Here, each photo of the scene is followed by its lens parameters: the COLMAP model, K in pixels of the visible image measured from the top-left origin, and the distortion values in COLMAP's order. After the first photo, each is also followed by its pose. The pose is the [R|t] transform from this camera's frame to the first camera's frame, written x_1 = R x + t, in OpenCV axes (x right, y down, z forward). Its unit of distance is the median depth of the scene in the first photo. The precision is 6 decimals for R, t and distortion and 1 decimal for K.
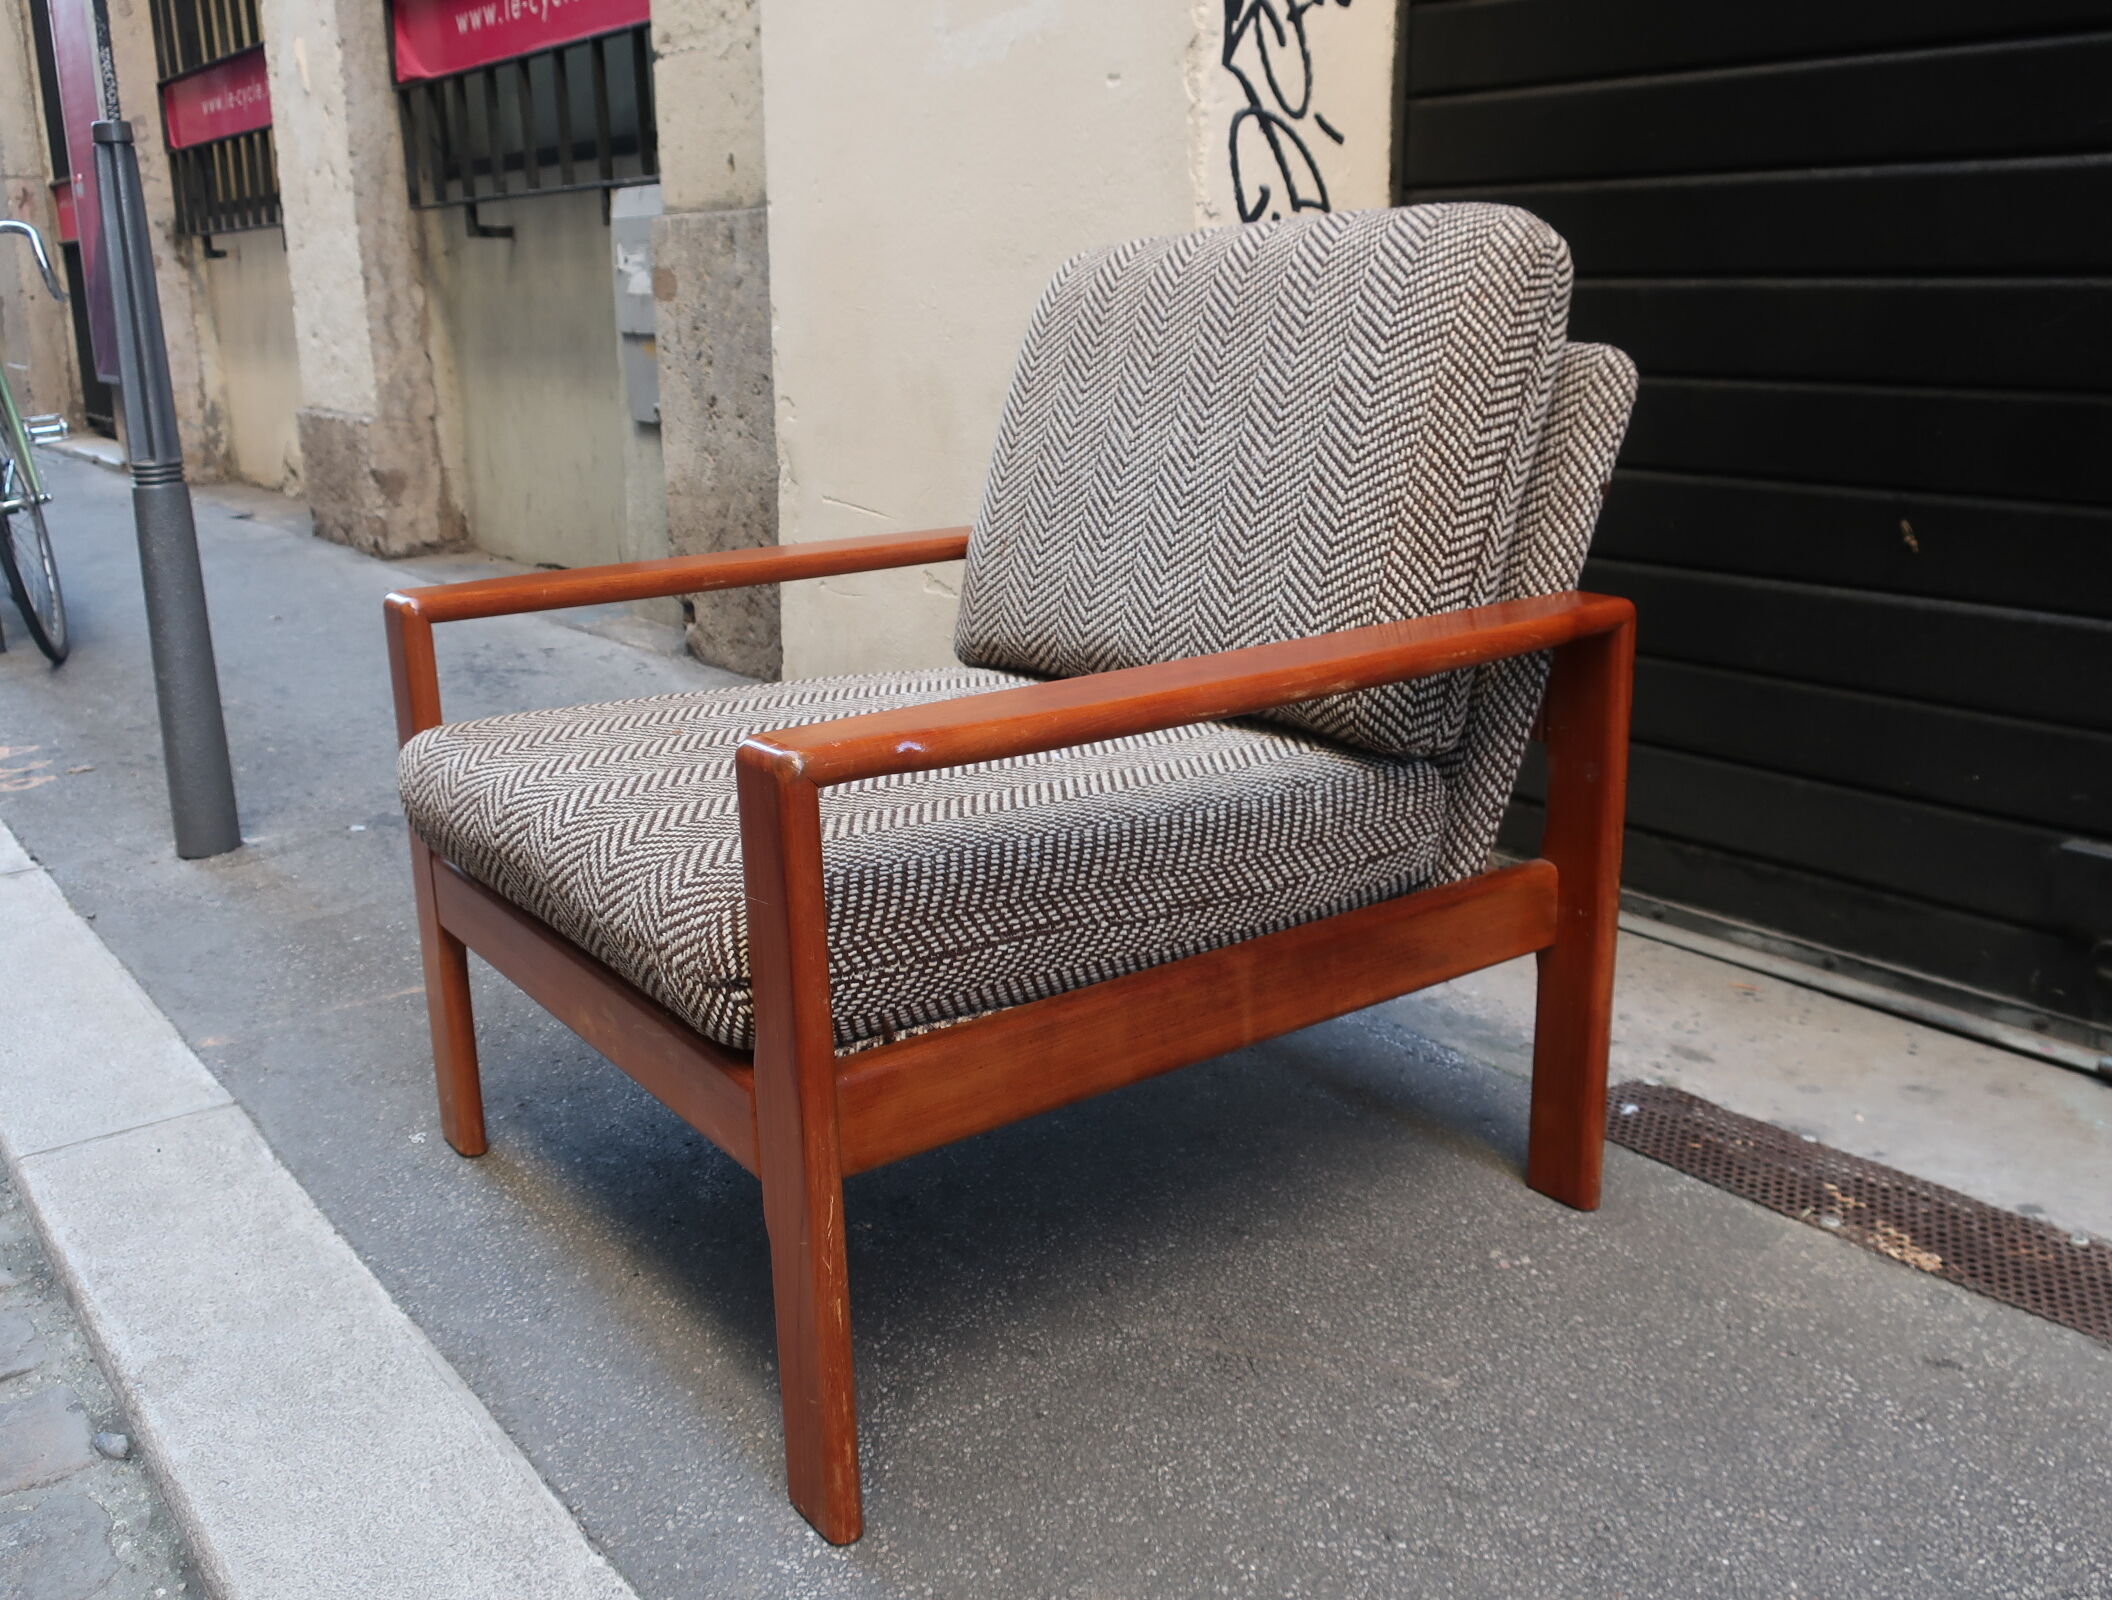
lens RADIAL K [[1862.2, 0, 1059.0], [0, 1862.2, 808.9], [0, 0, 1]] dist [0.009752, 0.002046]
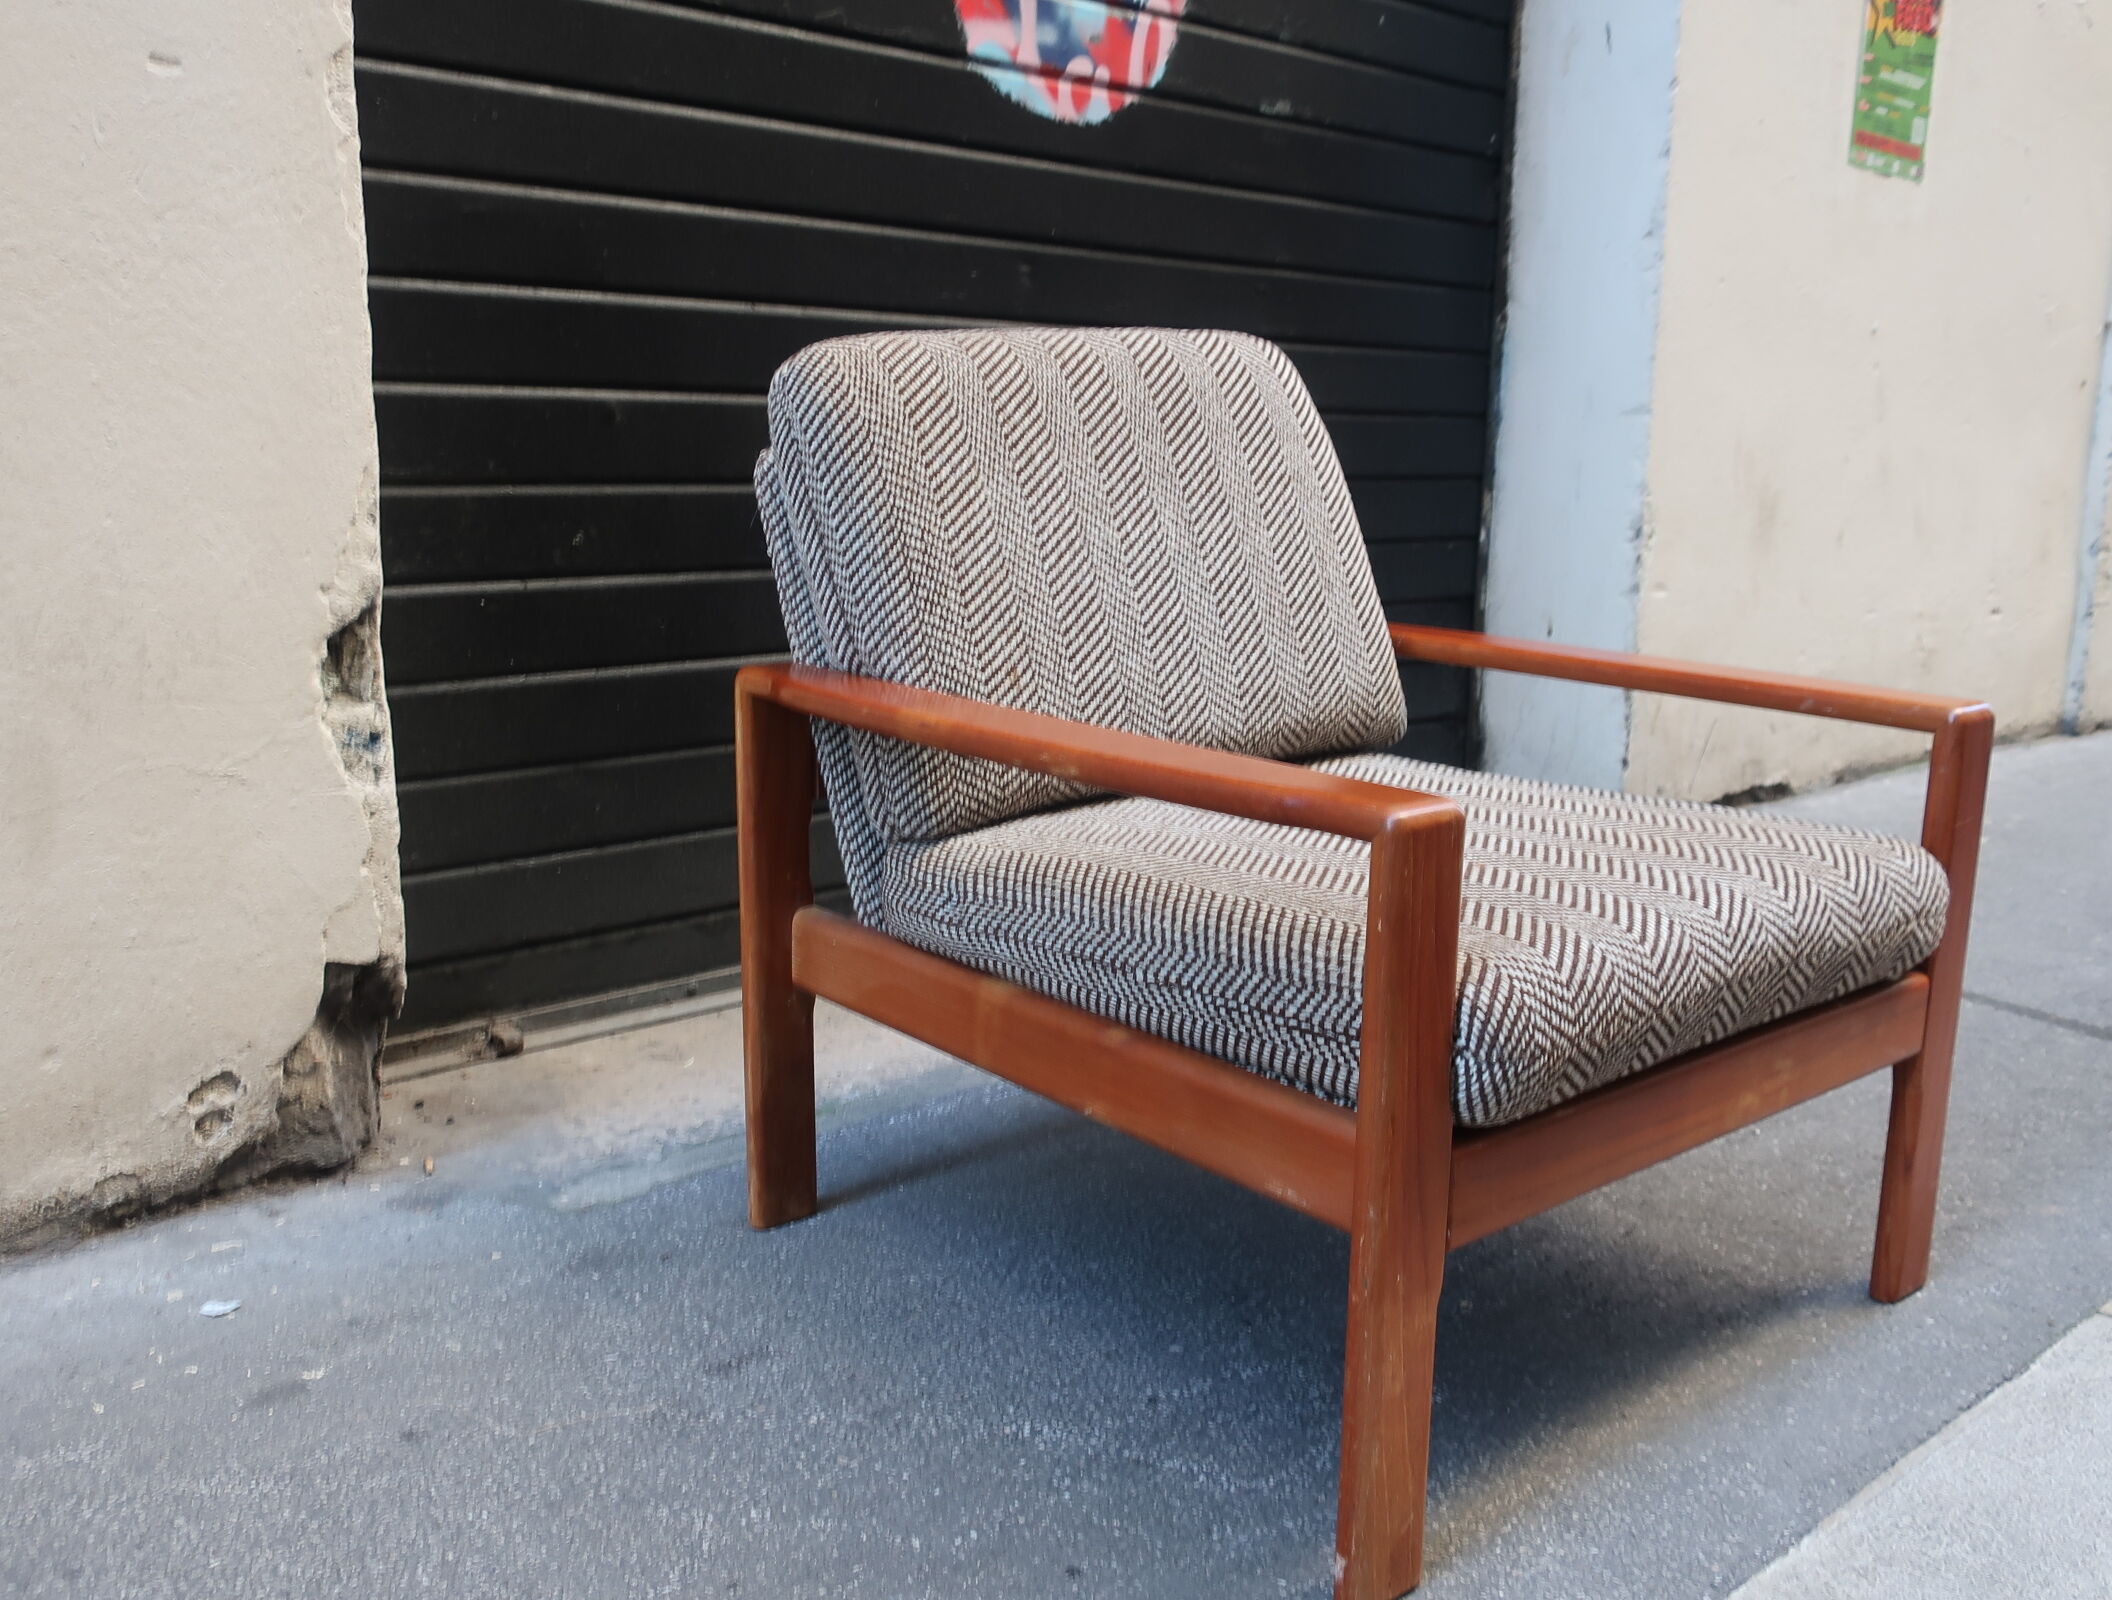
lens RADIAL K [[1862.2, 0, 1059.0], [0, 1862.2, 808.9], [0, 0, 1]] dist [0.009752, 0.002046]
pose [[-0.071055, -0.190331, 0.979145, -1.110620], [0.259282, 0.944359, 0.202384, -0.314653], [-0.963184, 0.268256, -0.017752, 1.257016]]
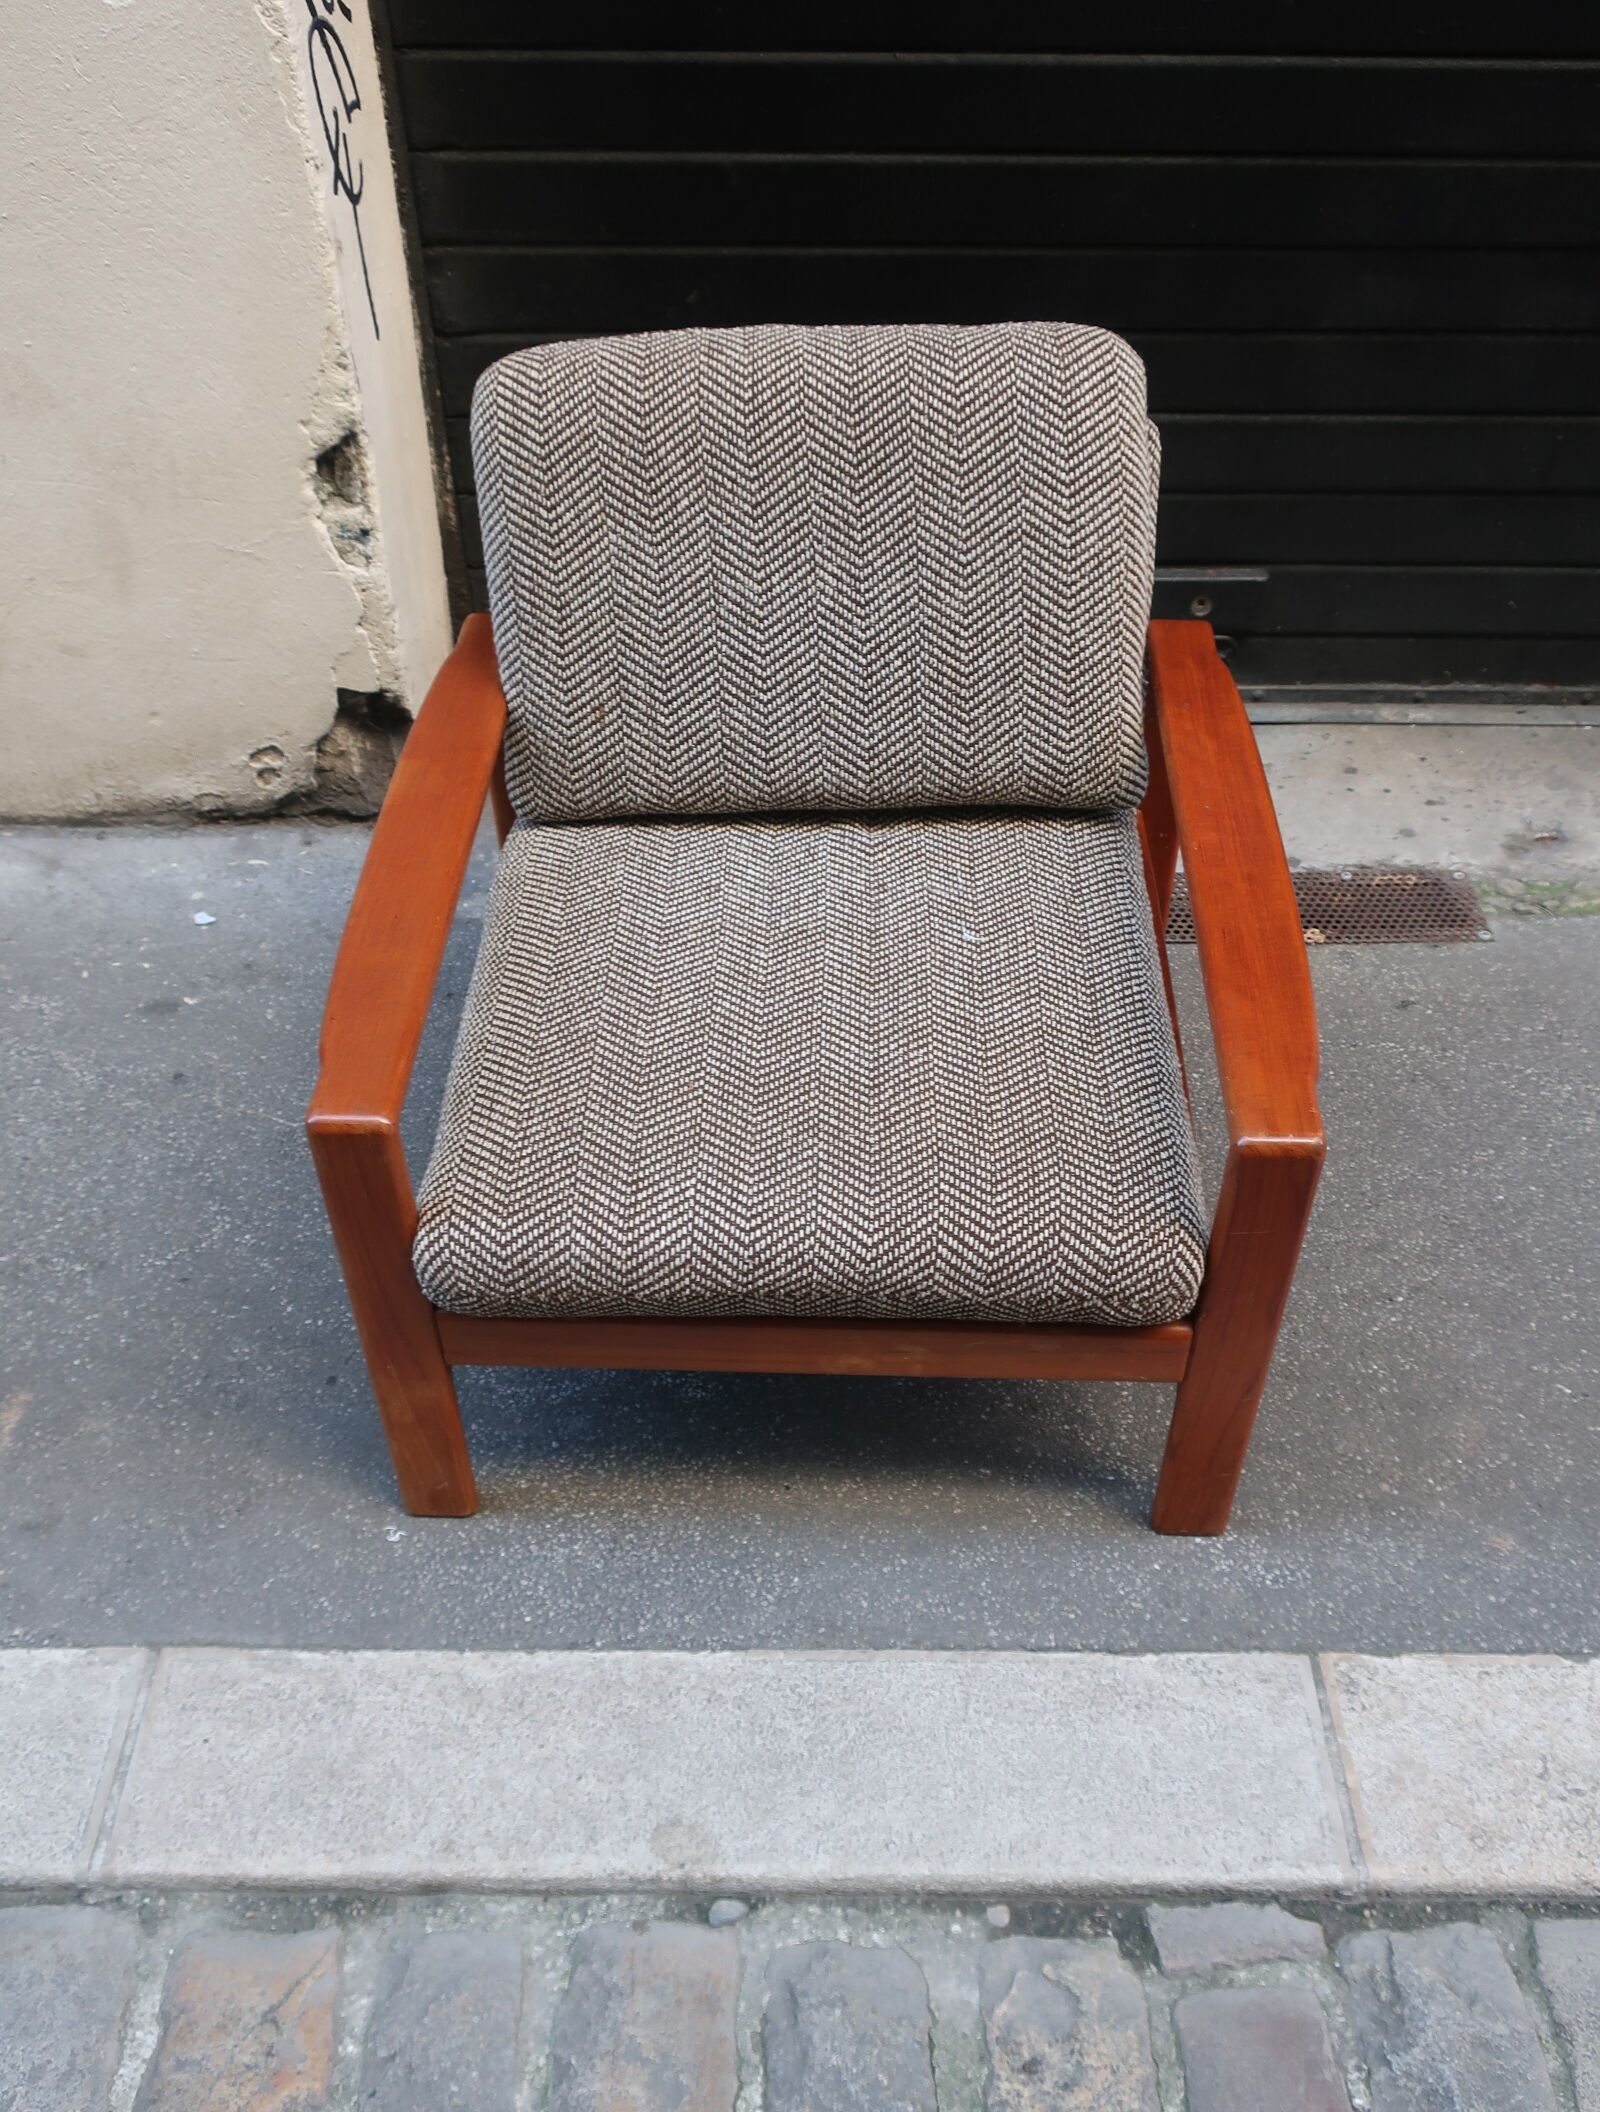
lens RADIAL K [[1862.2, 0, 797.1], [0, 1862.2, 1042.6], [0, 0, 1]] dist [0.009752, 0.002046]
pose [[0.614001, -0.527870, 0.586818, -0.788345], [0.213460, 0.826809, 0.520405, -0.604490], [-0.759893, -0.194267, 0.620341, 0.345732]]
